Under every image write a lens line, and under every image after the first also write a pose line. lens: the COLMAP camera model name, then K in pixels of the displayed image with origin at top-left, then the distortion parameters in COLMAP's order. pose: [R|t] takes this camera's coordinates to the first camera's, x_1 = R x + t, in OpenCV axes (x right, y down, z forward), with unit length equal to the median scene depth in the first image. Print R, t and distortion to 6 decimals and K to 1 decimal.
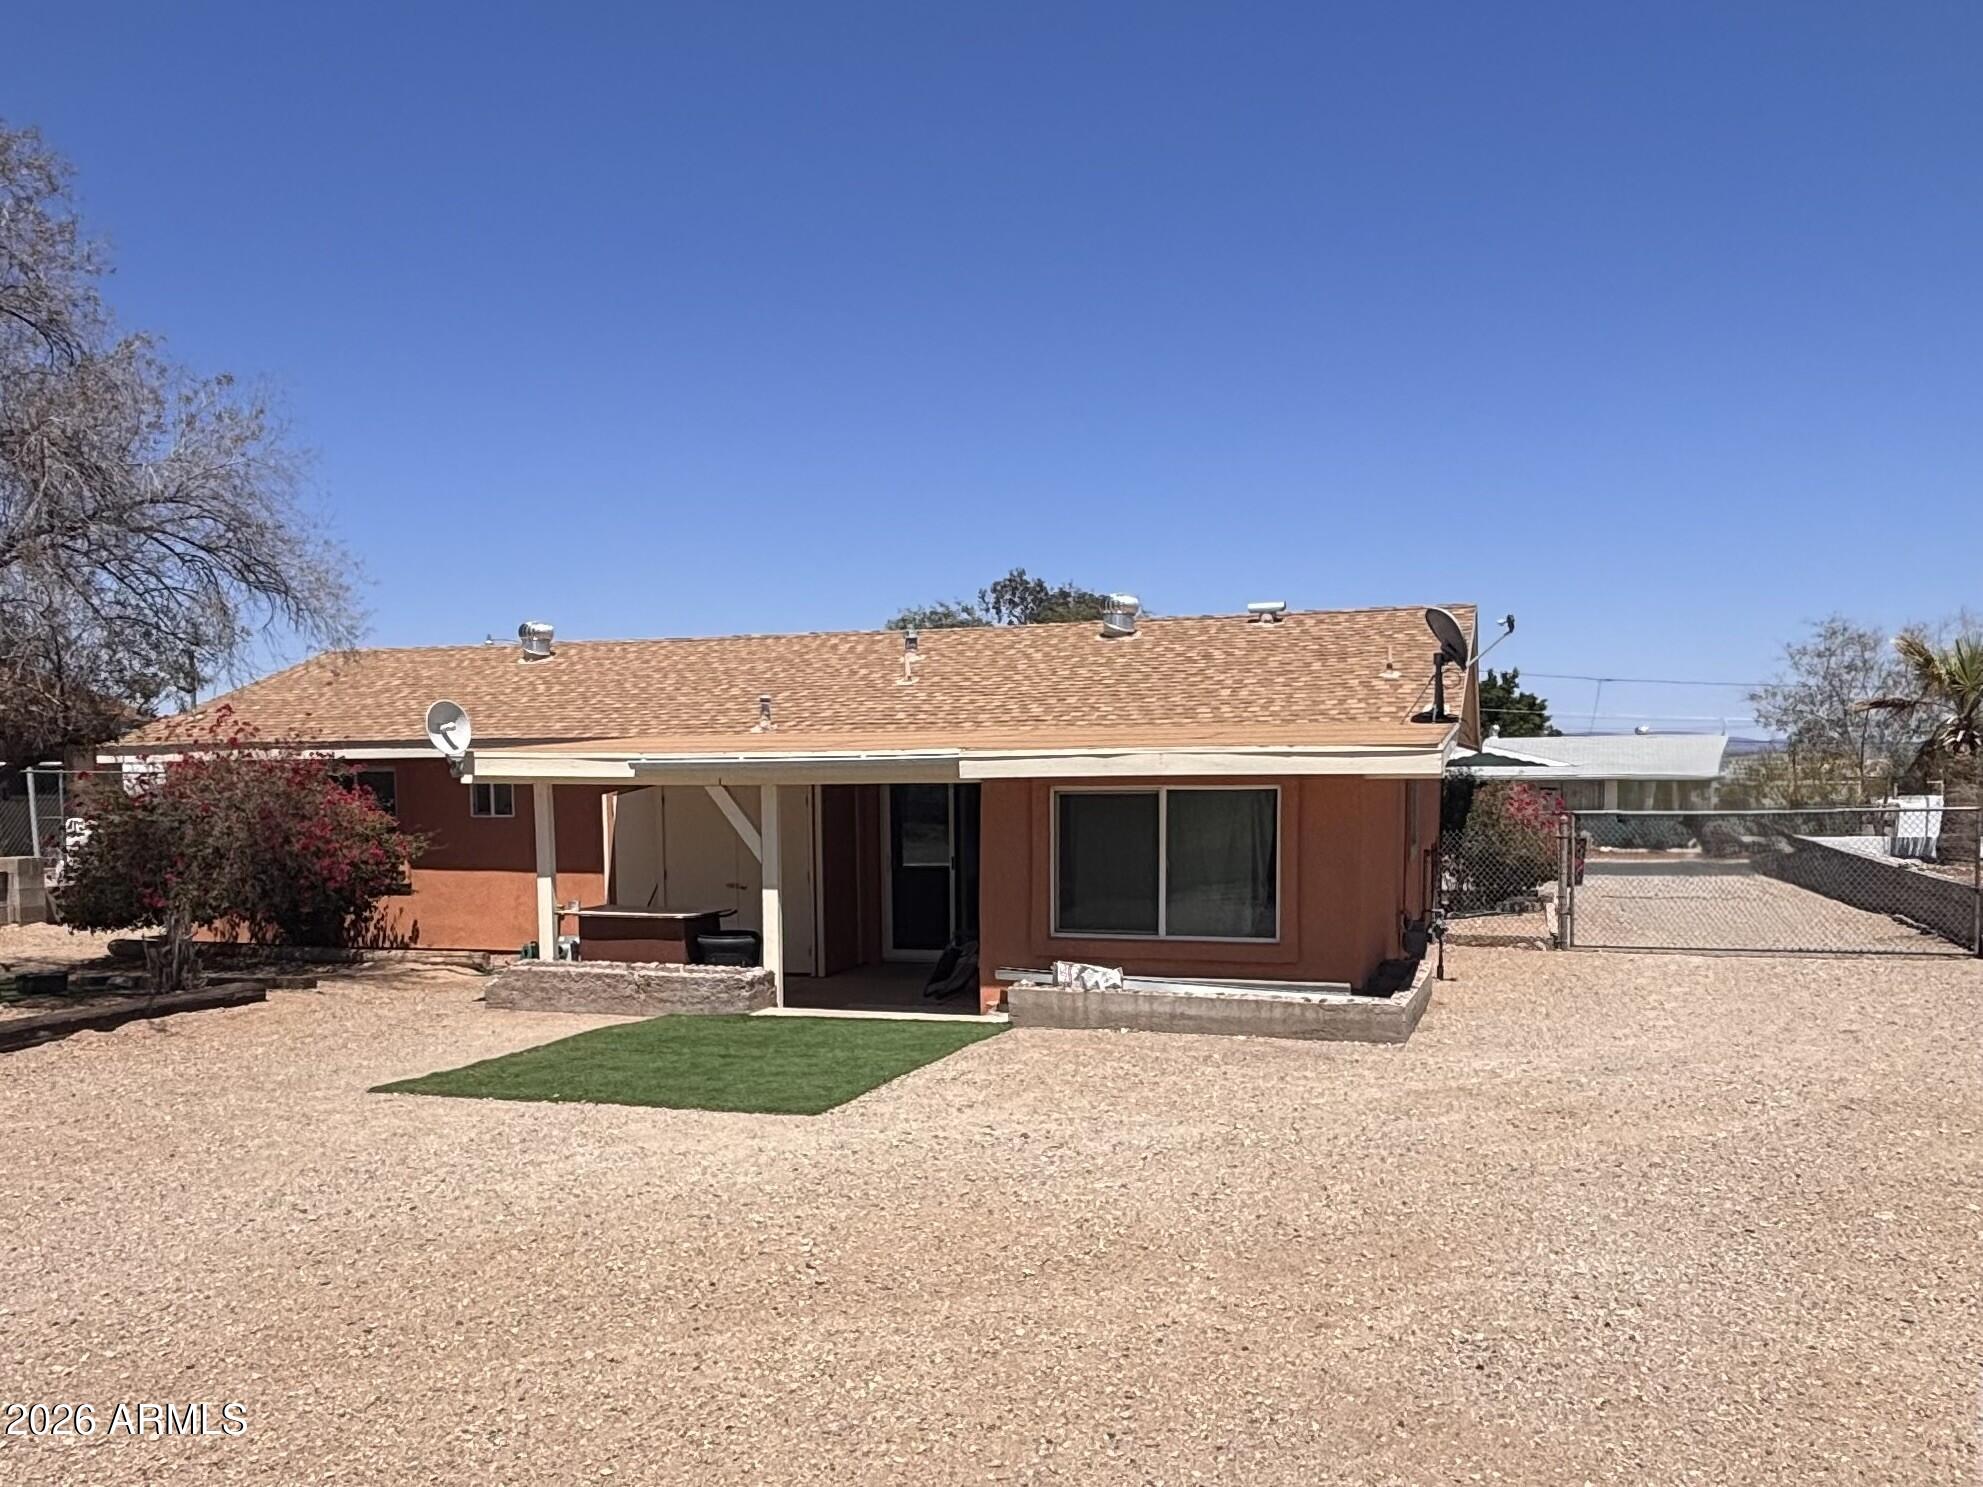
lens RADIAL K [[800.4, 0, 986.2], [0, 800.4, 739.9], [0, 0, 1]] dist [0.012890, -0.000139]
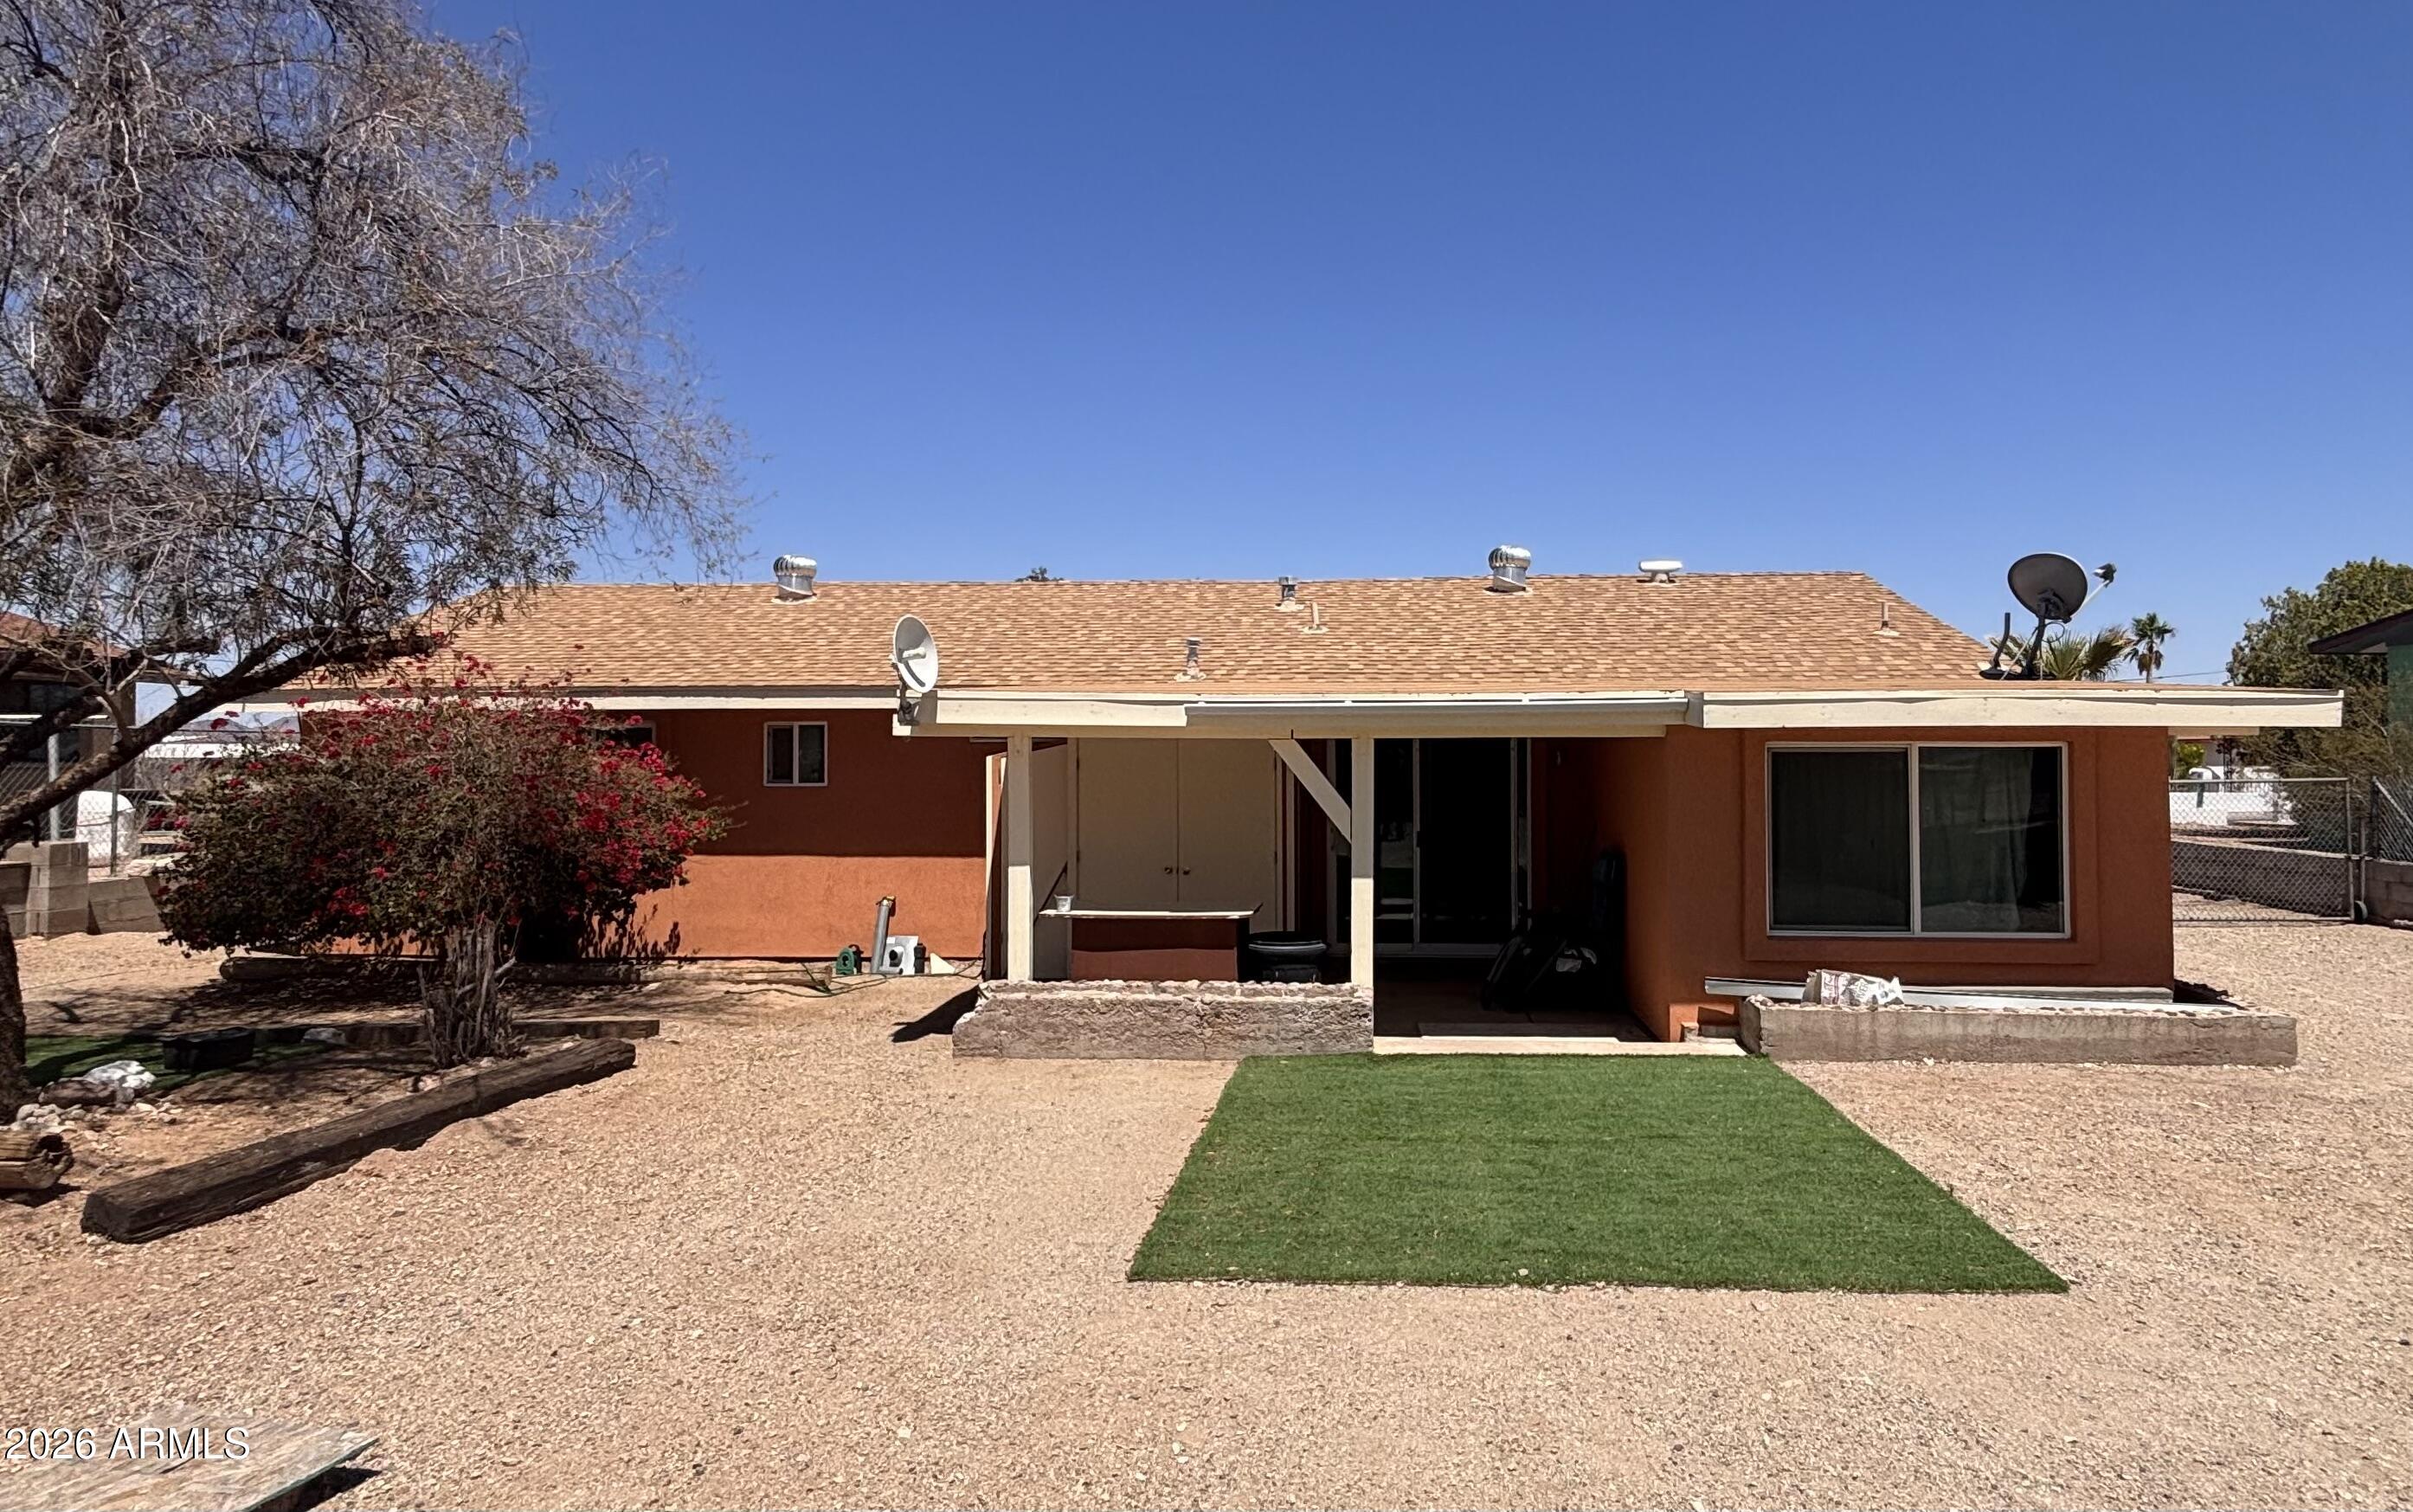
lens RADIAL K [[761.7, 0, 1211.8], [0, 761.7, 686.1], [0, 0, 1]] dist [0.018151, -0.005275]
pose [[0.988160, 0.020203, 0.152091, -0.524149], [-0.013901, 0.999005, -0.042387, 0.038664], [-0.152796, 0.039771, 0.987457, 0.306564]]
